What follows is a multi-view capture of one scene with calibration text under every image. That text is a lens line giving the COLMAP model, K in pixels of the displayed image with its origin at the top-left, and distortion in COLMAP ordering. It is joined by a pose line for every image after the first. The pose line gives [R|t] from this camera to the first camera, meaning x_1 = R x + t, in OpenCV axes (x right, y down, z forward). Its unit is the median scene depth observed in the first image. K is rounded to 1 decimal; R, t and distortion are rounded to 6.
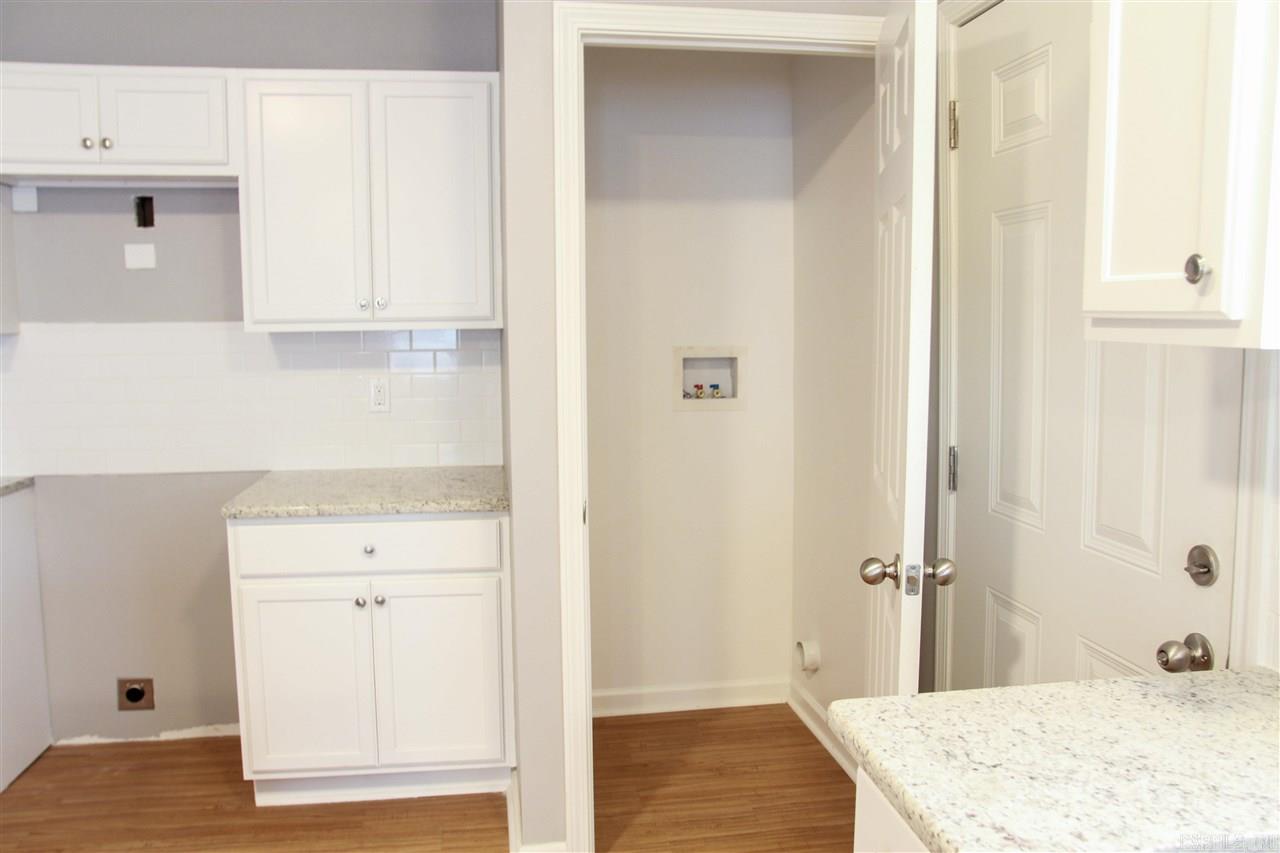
lens RADIAL K [[1008.0, 0, 637.8], [0, 1008.0, 425.9], [0, 0, 1]] dist [-0.120715, 0.098510]
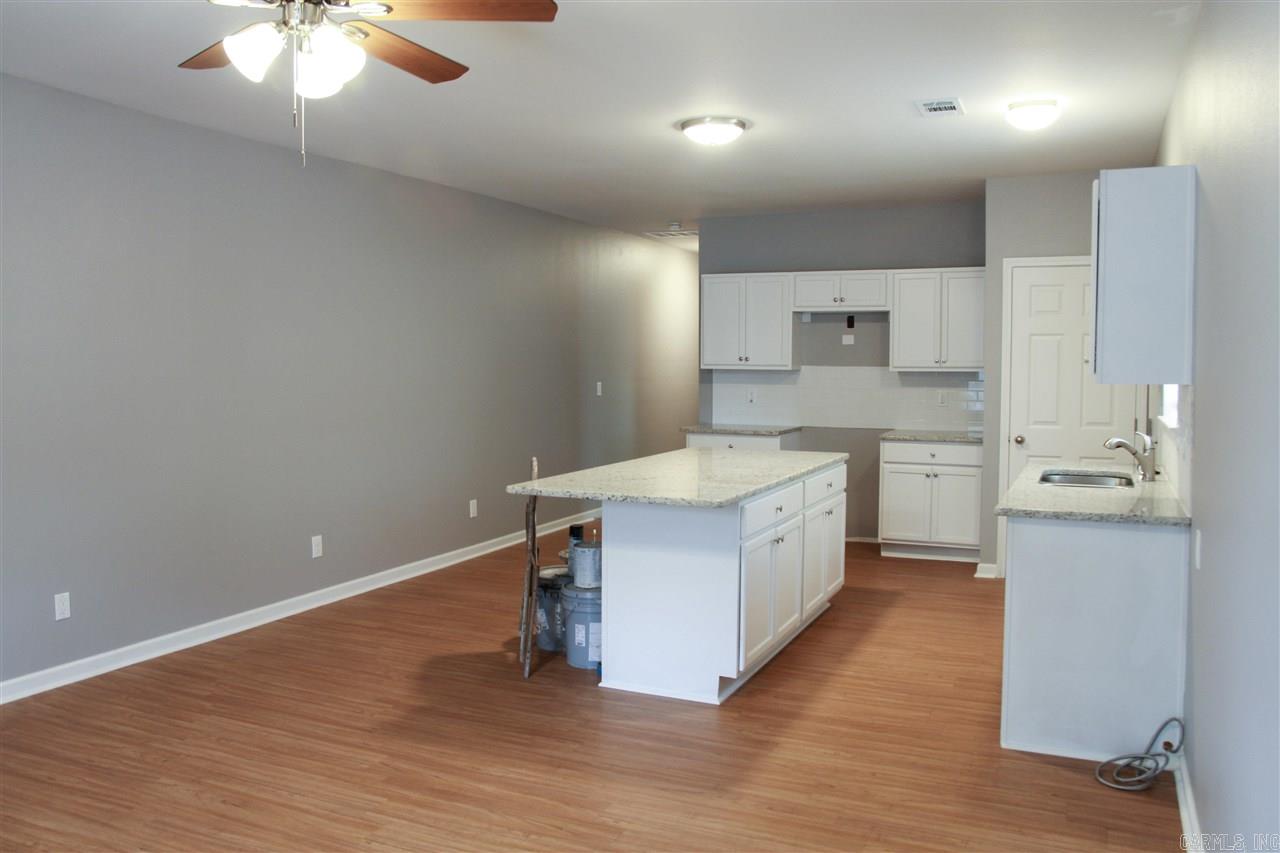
lens RADIAL K [[1008.0, 0, 629.7], [0, 1008.0, 426.4], [0, 0, 1]] dist [-0.120715, 0.098510]
pose [[0.830088, 0.042616, -0.556001, 0.479164], [-0.064999, 0.997673, -0.020572, 0.141868], [0.553831, 0.053216, 0.830927, -1.482614]]
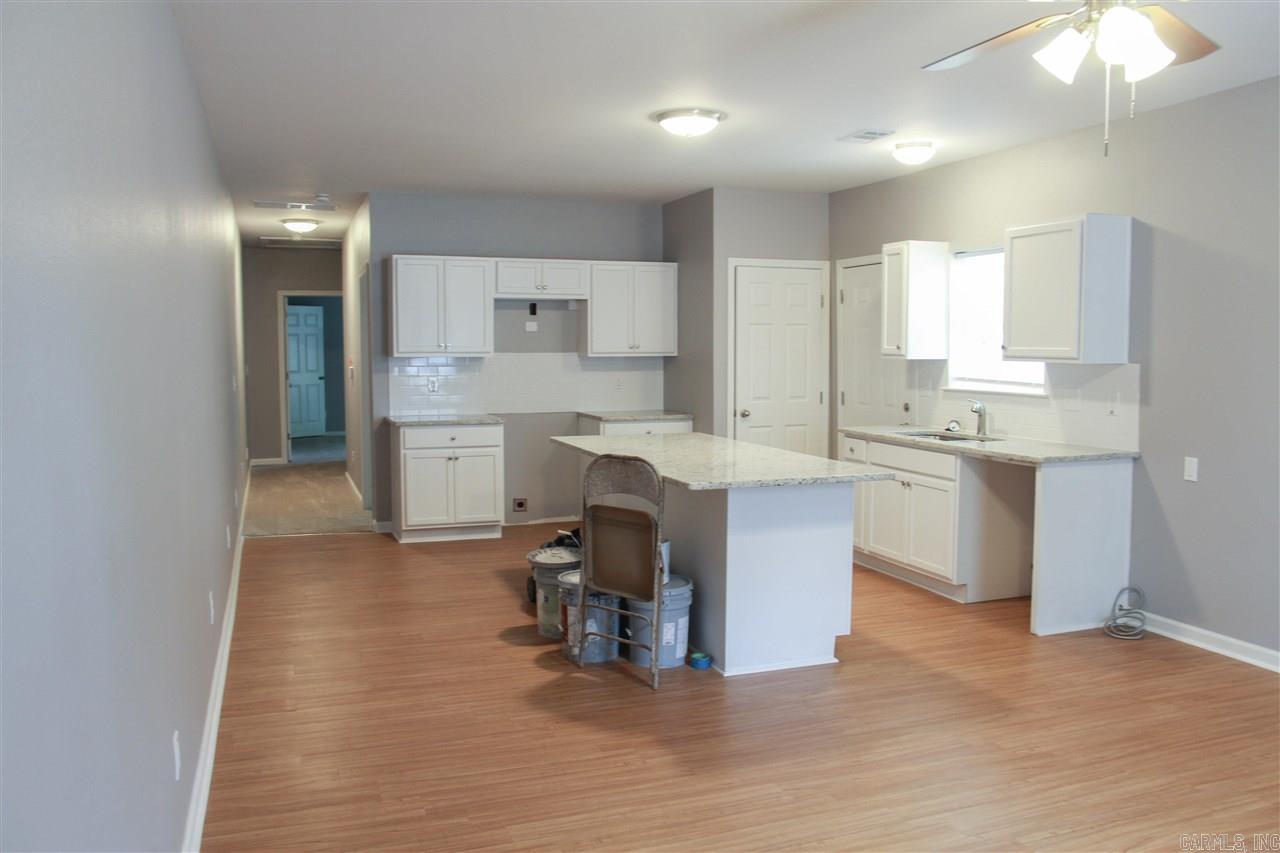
lens RADIAL K [[1008.0, 0, 638.2], [0, 1008.0, 424.2], [0, 0, 1]] dist [-0.120715, 0.098510]
pose [[0.980326, -0.010710, 0.197094, -0.797989], [0.016702, 0.999447, -0.028761, 0.168061], [-0.196677, 0.031487, 0.979963, -1.687054]]
